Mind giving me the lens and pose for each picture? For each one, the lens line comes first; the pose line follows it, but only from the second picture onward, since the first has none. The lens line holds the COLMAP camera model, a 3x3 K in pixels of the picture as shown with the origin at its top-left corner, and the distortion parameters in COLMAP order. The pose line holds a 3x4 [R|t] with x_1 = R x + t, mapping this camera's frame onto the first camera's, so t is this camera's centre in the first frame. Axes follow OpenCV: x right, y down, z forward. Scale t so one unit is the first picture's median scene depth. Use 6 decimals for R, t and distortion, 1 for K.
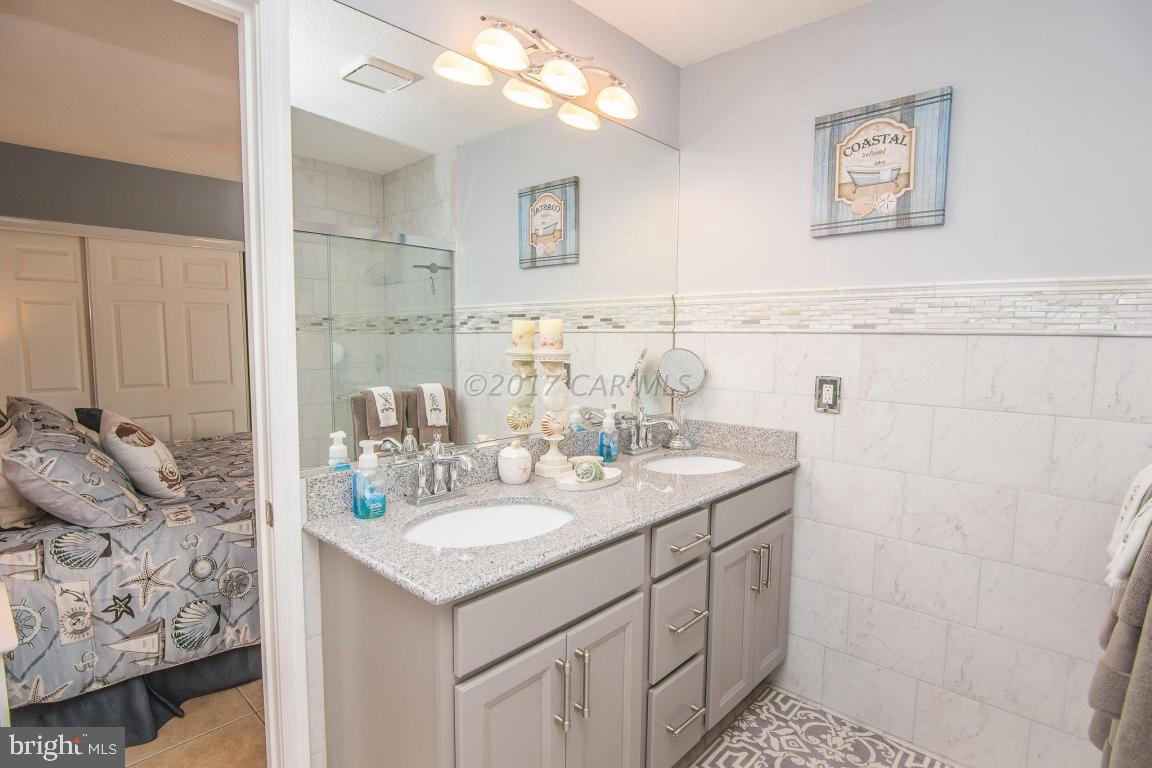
lens RADIAL K [[564.2, 0, 579.5], [0, 564.2, 335.7], [0, 0, 1]] dist [-0.023685, -0.000253]
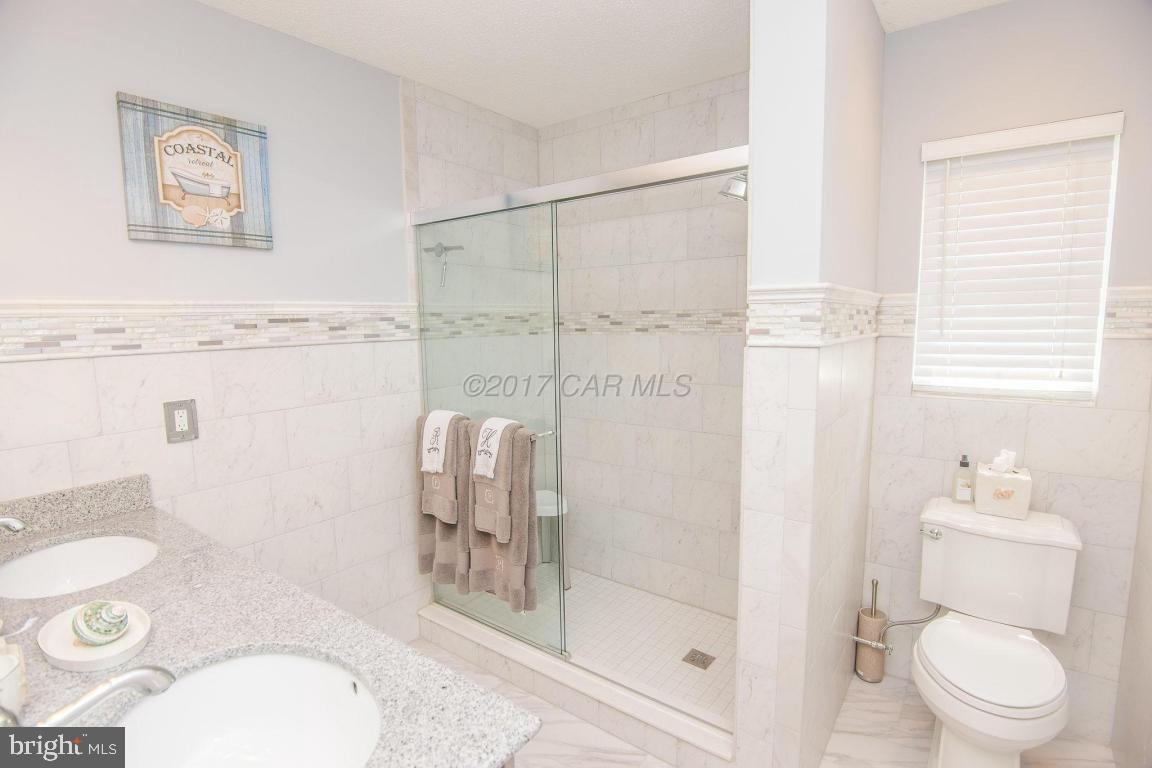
lens RADIAL K [[575.4, 0, 573.6], [0, 575.4, 384.5], [0, 0, 1]] dist [-0.017735, 0.000141]
pose [[-0.097499, -0.092724, 0.990907, -0.540495], [0.063400, 0.993049, 0.099163, -0.003667], [-0.993214, 0.072491, -0.090943, 0.476185]]
